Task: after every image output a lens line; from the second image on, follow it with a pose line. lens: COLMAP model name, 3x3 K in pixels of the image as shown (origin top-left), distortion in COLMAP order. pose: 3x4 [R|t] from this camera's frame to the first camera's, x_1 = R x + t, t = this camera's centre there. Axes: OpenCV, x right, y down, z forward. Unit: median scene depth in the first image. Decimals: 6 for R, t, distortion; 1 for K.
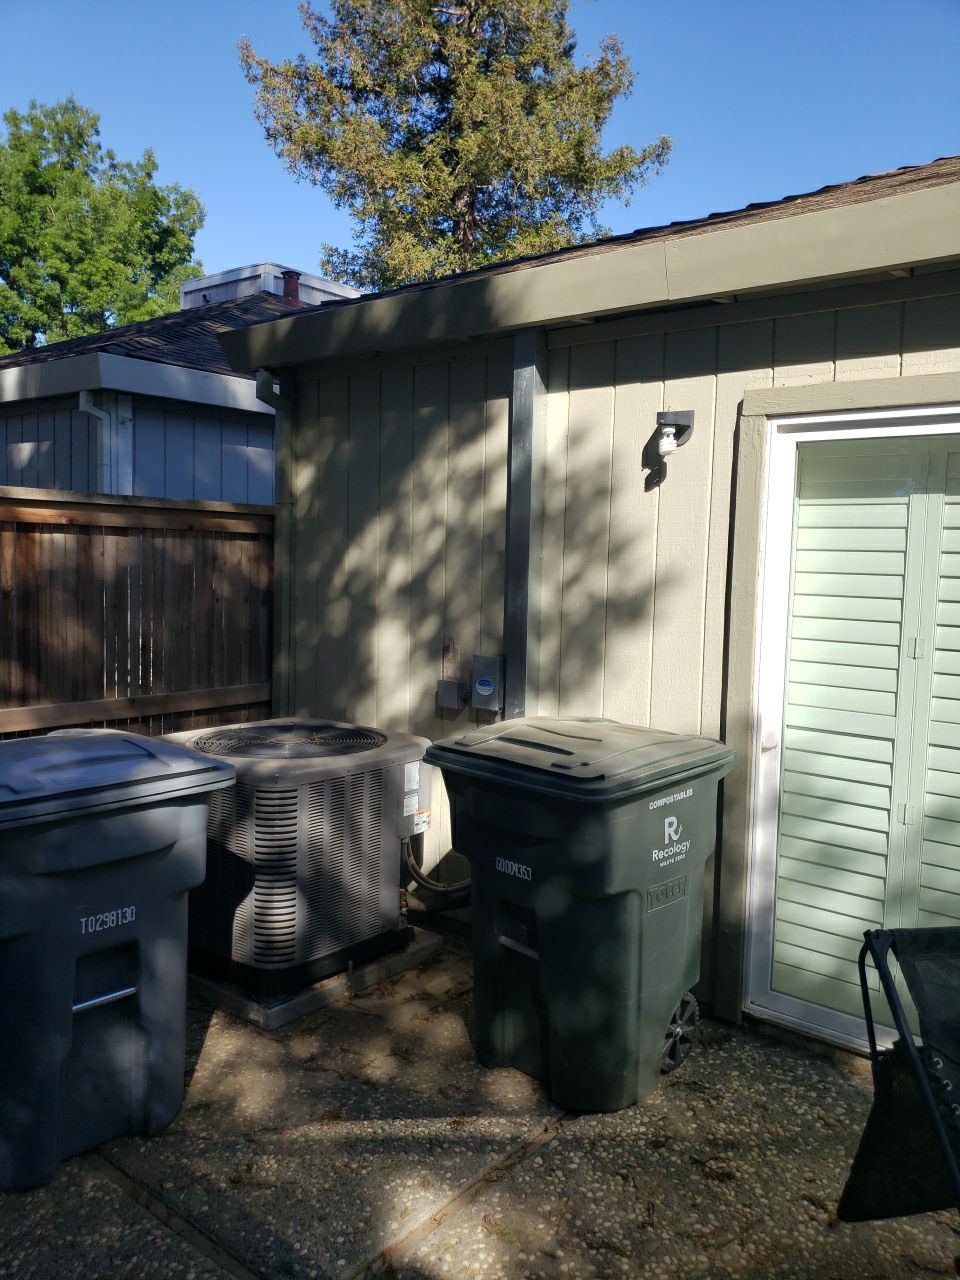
lens RADIAL K [[988.1, 0, 488.2], [0, 988.1, 640.7], [0, 0, 1]] dist [0.013741, -0.017105]
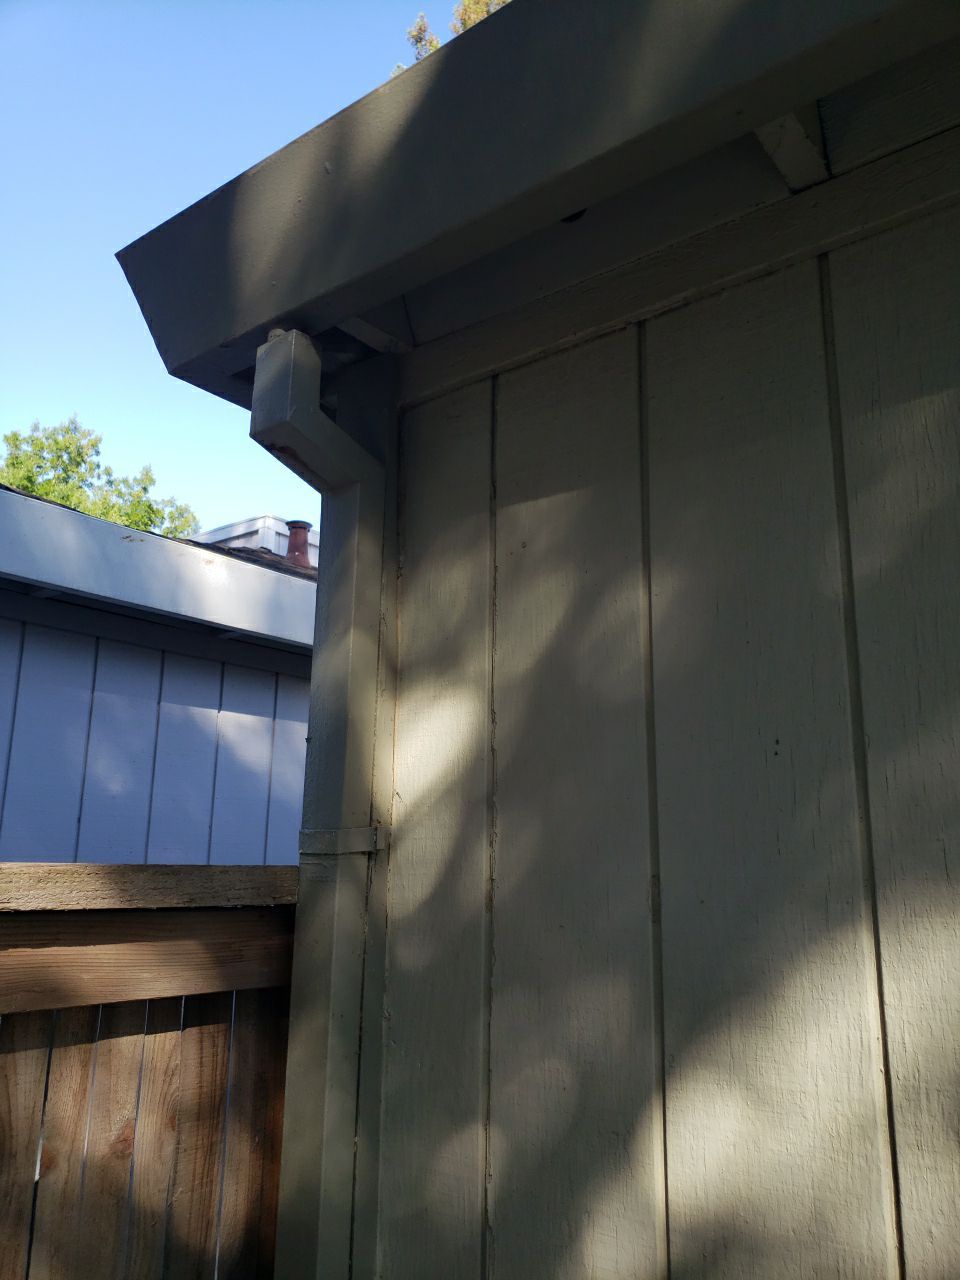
lens RADIAL K [[988.1, 0, 480.3], [0, 988.1, 632.1], [0, 0, 1]] dist [0.013741, -0.017105]
pose [[0.999850, -0.009483, 0.014512, -0.027483], [0.013647, 0.946776, -0.321603, -0.017641], [-0.010690, 0.321752, 0.946764, 0.118304]]
